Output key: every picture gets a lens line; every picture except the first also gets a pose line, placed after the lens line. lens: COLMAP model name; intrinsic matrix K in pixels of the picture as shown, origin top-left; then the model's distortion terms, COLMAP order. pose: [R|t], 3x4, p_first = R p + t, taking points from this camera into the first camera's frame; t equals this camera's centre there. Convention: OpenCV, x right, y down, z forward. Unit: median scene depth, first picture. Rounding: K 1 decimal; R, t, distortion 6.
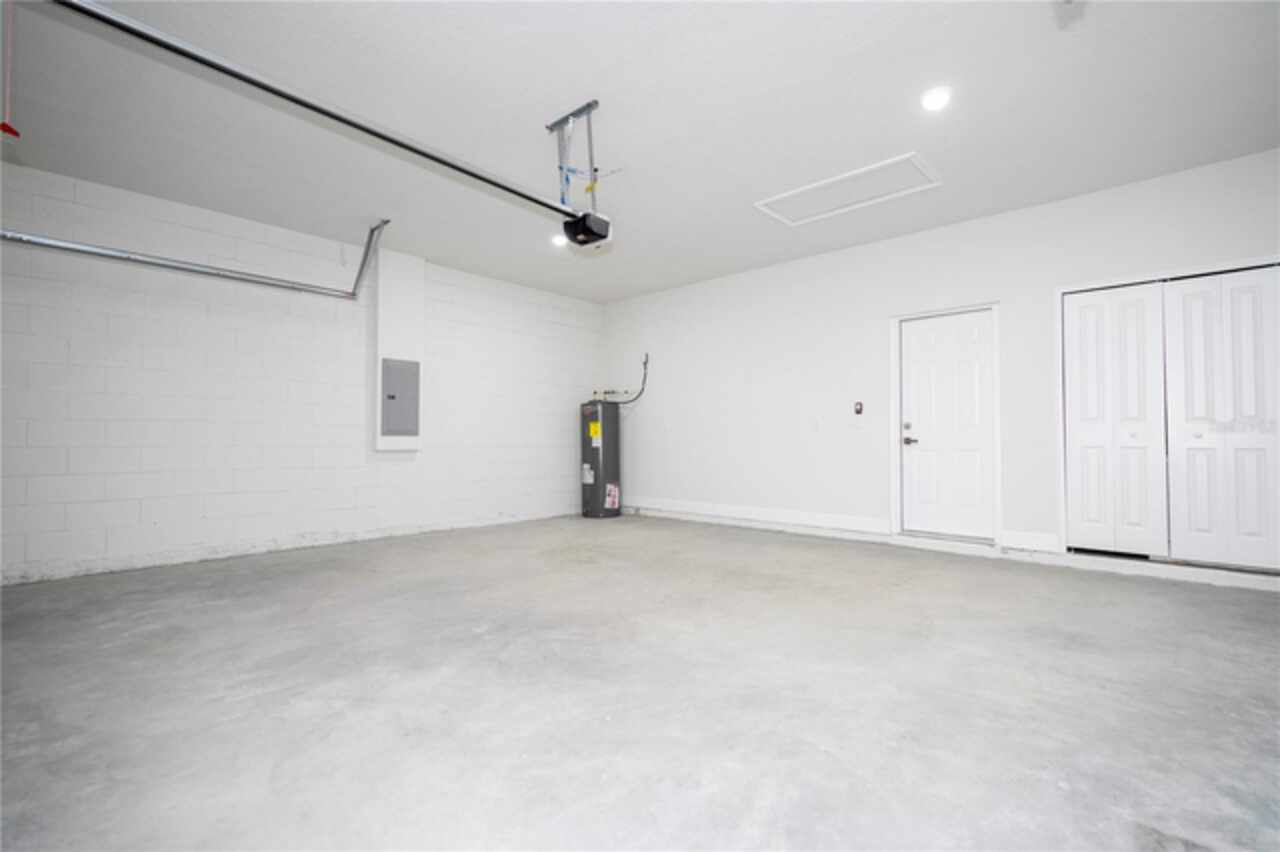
lens RADIAL K [[571.2, 0, 648.4], [0, 571.2, 429.9], [0, 0, 1]] dist [-0.001508, 0.000121]
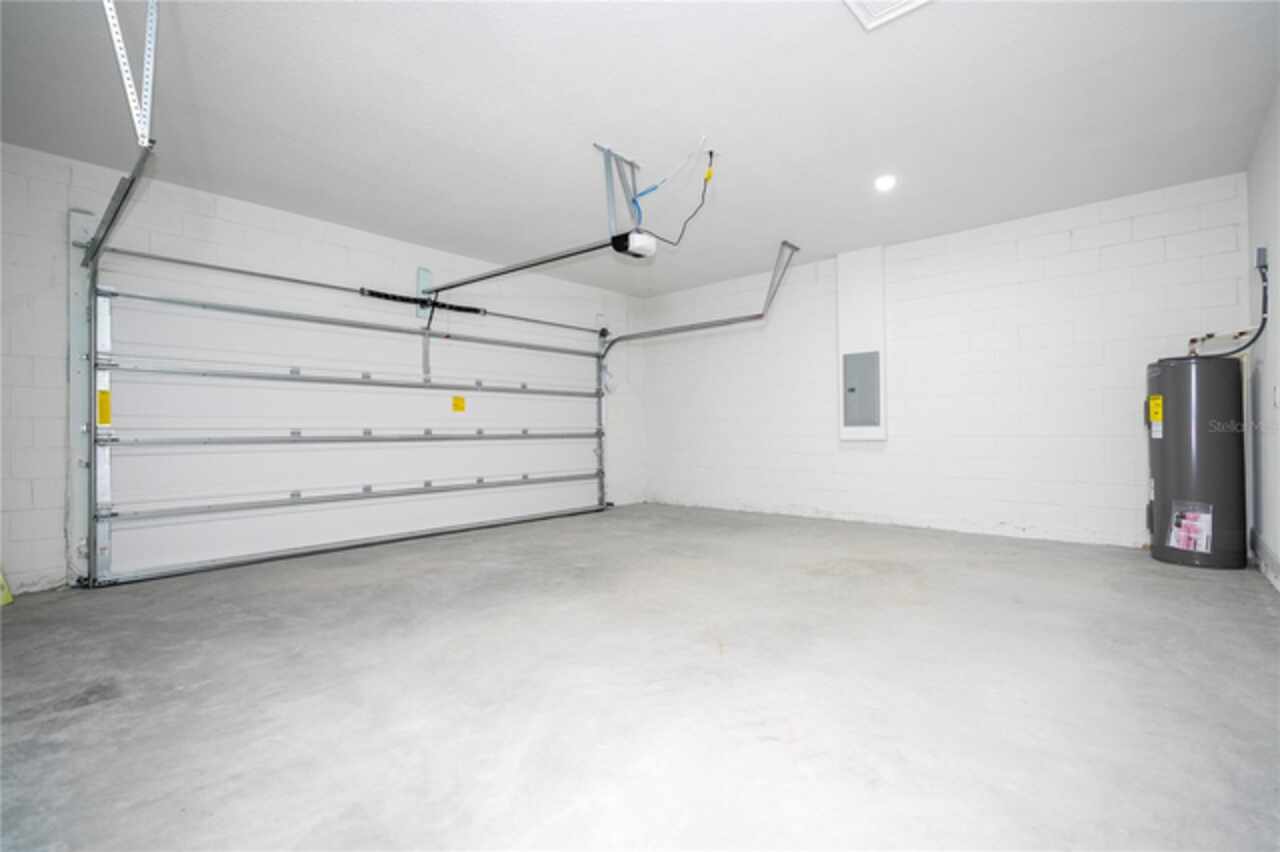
lens RADIAL K [[571.2, 0, 648.4], [0, 571.2, 429.9], [0, 0, 1]] dist [-0.001508, 0.000121]
pose [[0.026151, -0.005182, -0.999645, 0.647260], [0.028948, 0.999571, -0.004424, 0.011494], [0.999239, -0.028822, 0.026289, 0.639506]]
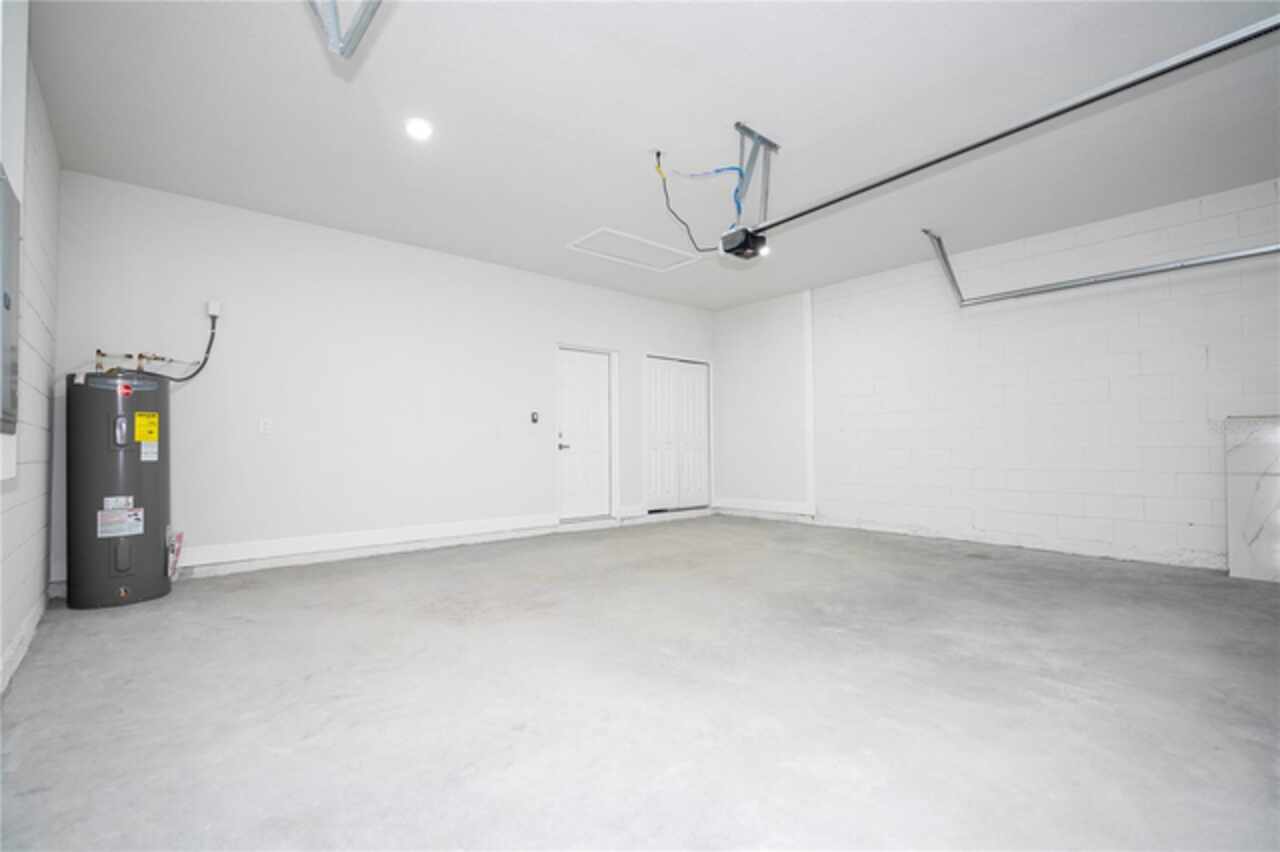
lens RADIAL K [[578.9, 0, 642.3], [0, 578.9, 432.6], [0, 0, 1]] dist [-0.001056, -0.000482]
pose [[0.111418, 0.021897, 0.993532, -0.759970], [-0.012569, 0.999708, -0.020623, 0.012570], [-0.993694, -0.010190, 0.111661, 0.686047]]
